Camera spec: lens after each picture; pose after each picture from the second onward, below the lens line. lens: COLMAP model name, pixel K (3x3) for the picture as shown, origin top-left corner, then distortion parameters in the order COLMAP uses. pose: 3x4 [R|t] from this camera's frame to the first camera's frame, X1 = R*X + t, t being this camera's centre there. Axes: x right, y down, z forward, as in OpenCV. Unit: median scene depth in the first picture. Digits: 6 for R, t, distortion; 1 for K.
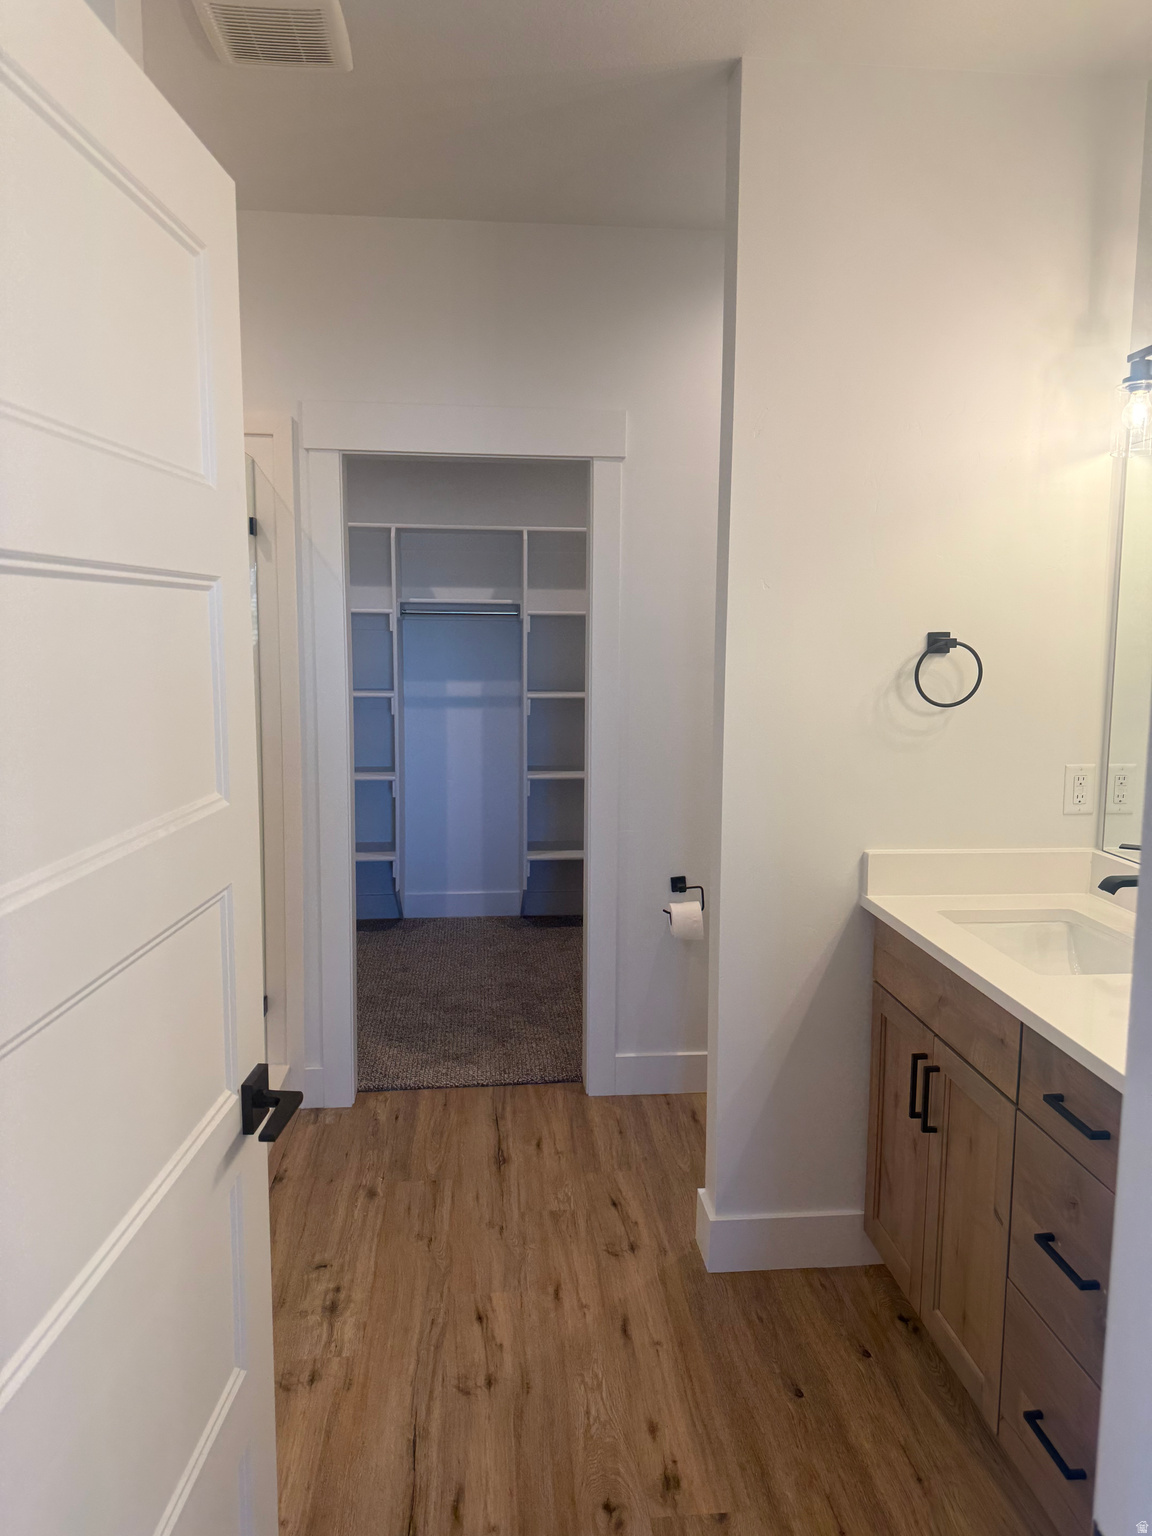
lens RADIAL K [[1076.7, 0, 585.8], [0, 1076.7, 766.8], [0, 0, 1]] dist [0.049761, -0.040087]
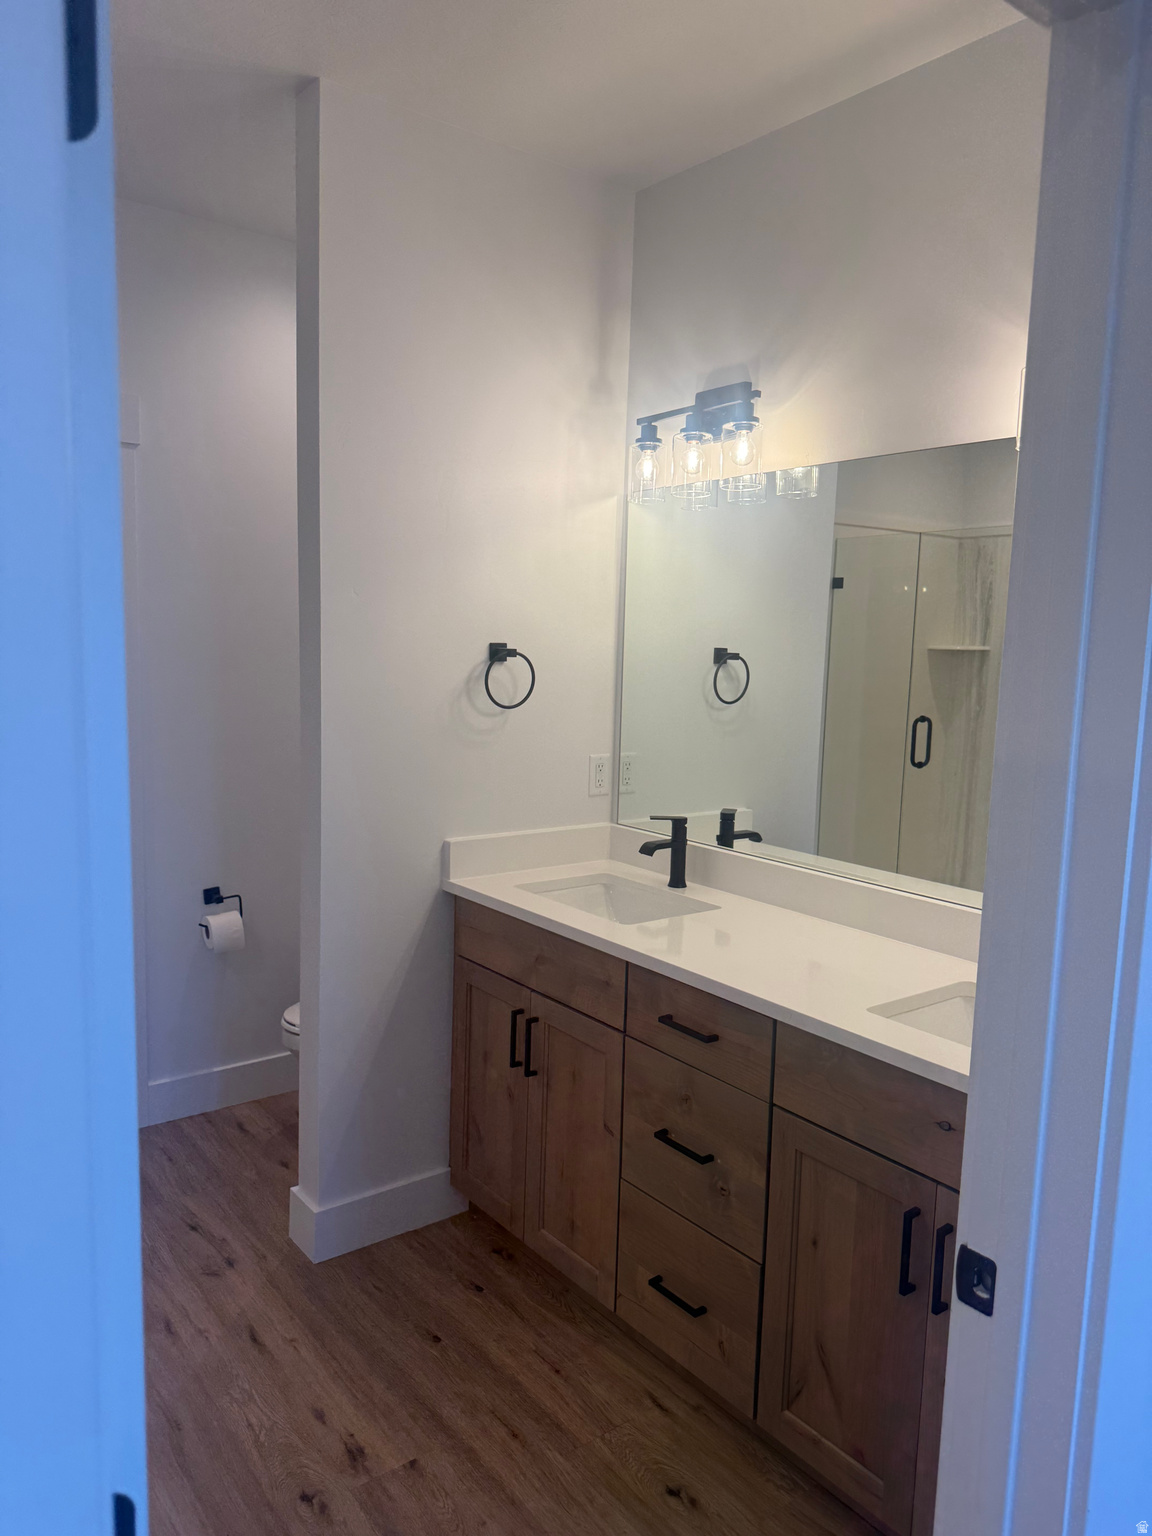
lens RADIAL K [[1076.7, 0, 538.2], [0, 1076.7, 764.0], [0, 0, 1]] dist [0.049761, -0.040087]
pose [[0.864284, -0.047152, 0.500790, -0.187767], [0.051093, 0.998677, 0.005852, -0.001510], [-0.500403, 0.020529, 0.865549, -0.005192]]
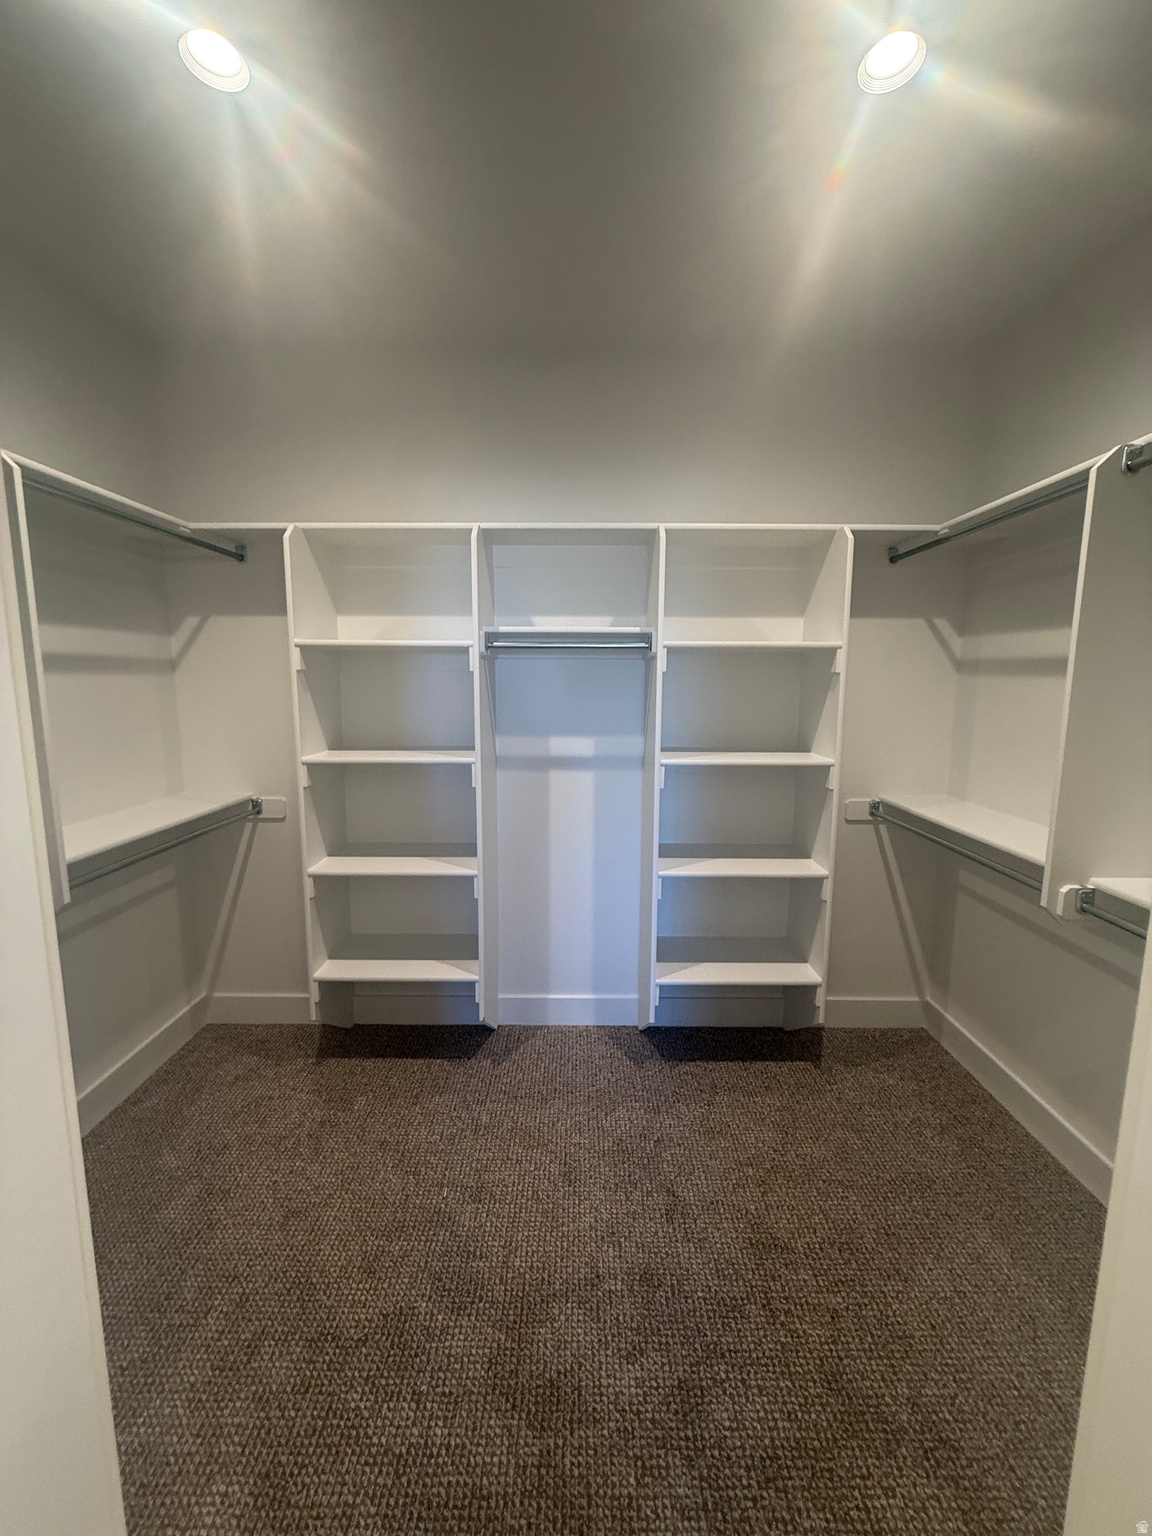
lens RADIAL K [[612.6, 0, 563.6], [0, 612.6, 761.2], [0, 0, 1]] dist [0.002187, -0.000549]
pose [[0.991820, 0.011028, -0.127170, -0.126494], [-0.010153, 0.999920, 0.007525, -0.130548], [0.127243, -0.006173, 0.991852, 1.122287]]
